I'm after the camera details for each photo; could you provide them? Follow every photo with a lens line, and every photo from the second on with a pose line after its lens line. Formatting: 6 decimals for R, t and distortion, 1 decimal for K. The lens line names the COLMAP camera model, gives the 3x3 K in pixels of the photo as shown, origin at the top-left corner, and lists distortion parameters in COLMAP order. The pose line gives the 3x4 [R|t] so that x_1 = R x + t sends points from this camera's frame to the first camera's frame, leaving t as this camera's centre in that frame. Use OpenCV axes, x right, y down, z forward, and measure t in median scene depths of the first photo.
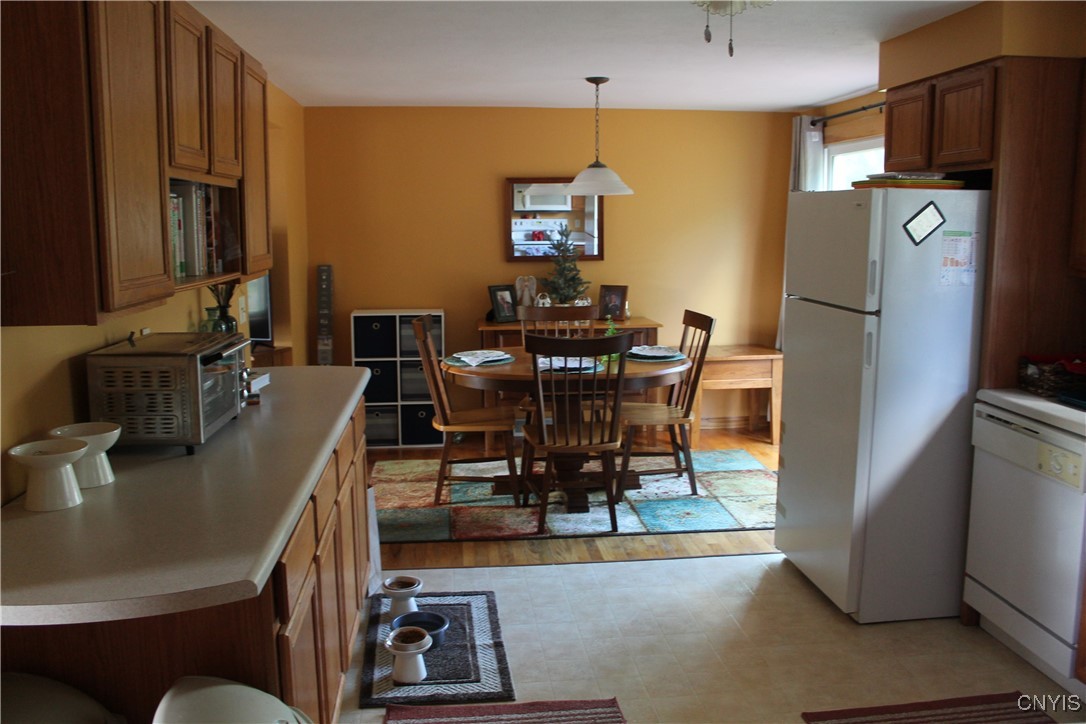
lens RADIAL K [[908.6, 0, 543.0], [0, 908.6, 362.0], [0, 0, 1]] dist [-0.174205, 0.143566]
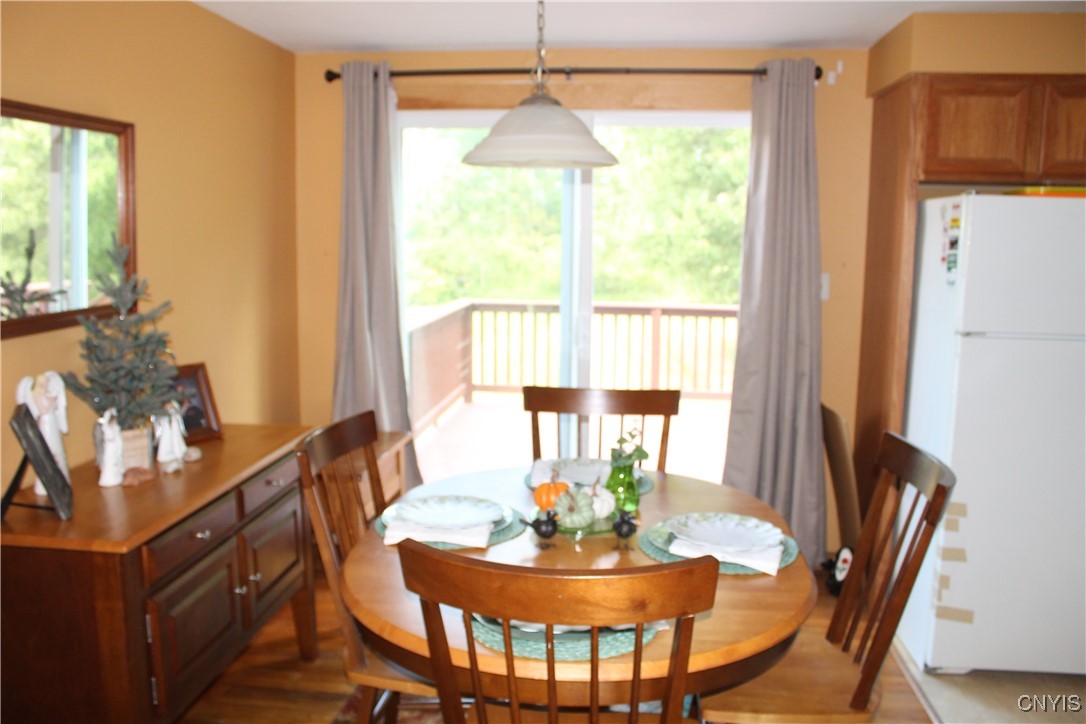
lens RADIAL K [[908.6, 0, 543.0], [0, 908.6, 362.0], [0, 0, 1]] dist [-0.174205, 0.143566]
pose [[0.199334, -0.130480, 0.971206, -0.303228], [0.152147, 0.983198, 0.100864, -0.106043], [-0.968048, 0.127660, 0.215837, 0.725793]]
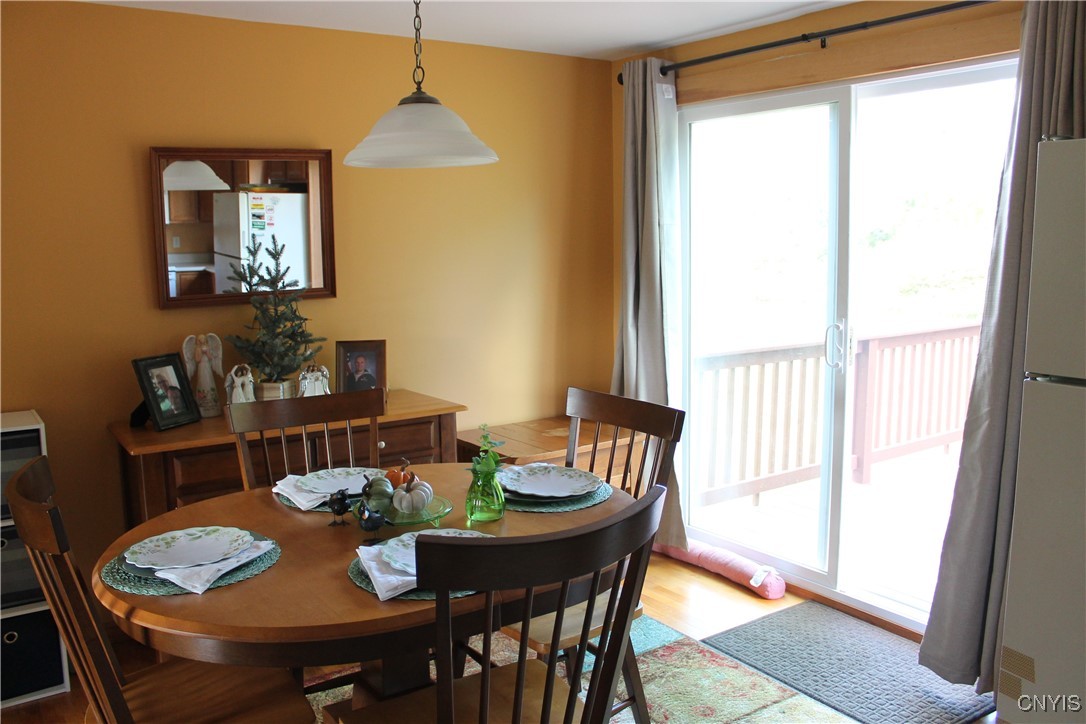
lens RADIAL K [[908.6, 0, 543.0], [0, 908.6, 362.0], [0, 0, 1]] dist [-0.174205, 0.143566]
pose [[0.879697, -0.073486, 0.469822, -0.088988], [0.082703, 0.996574, 0.001024, -0.063526], [-0.468287, 0.037955, 0.882761, 0.458416]]
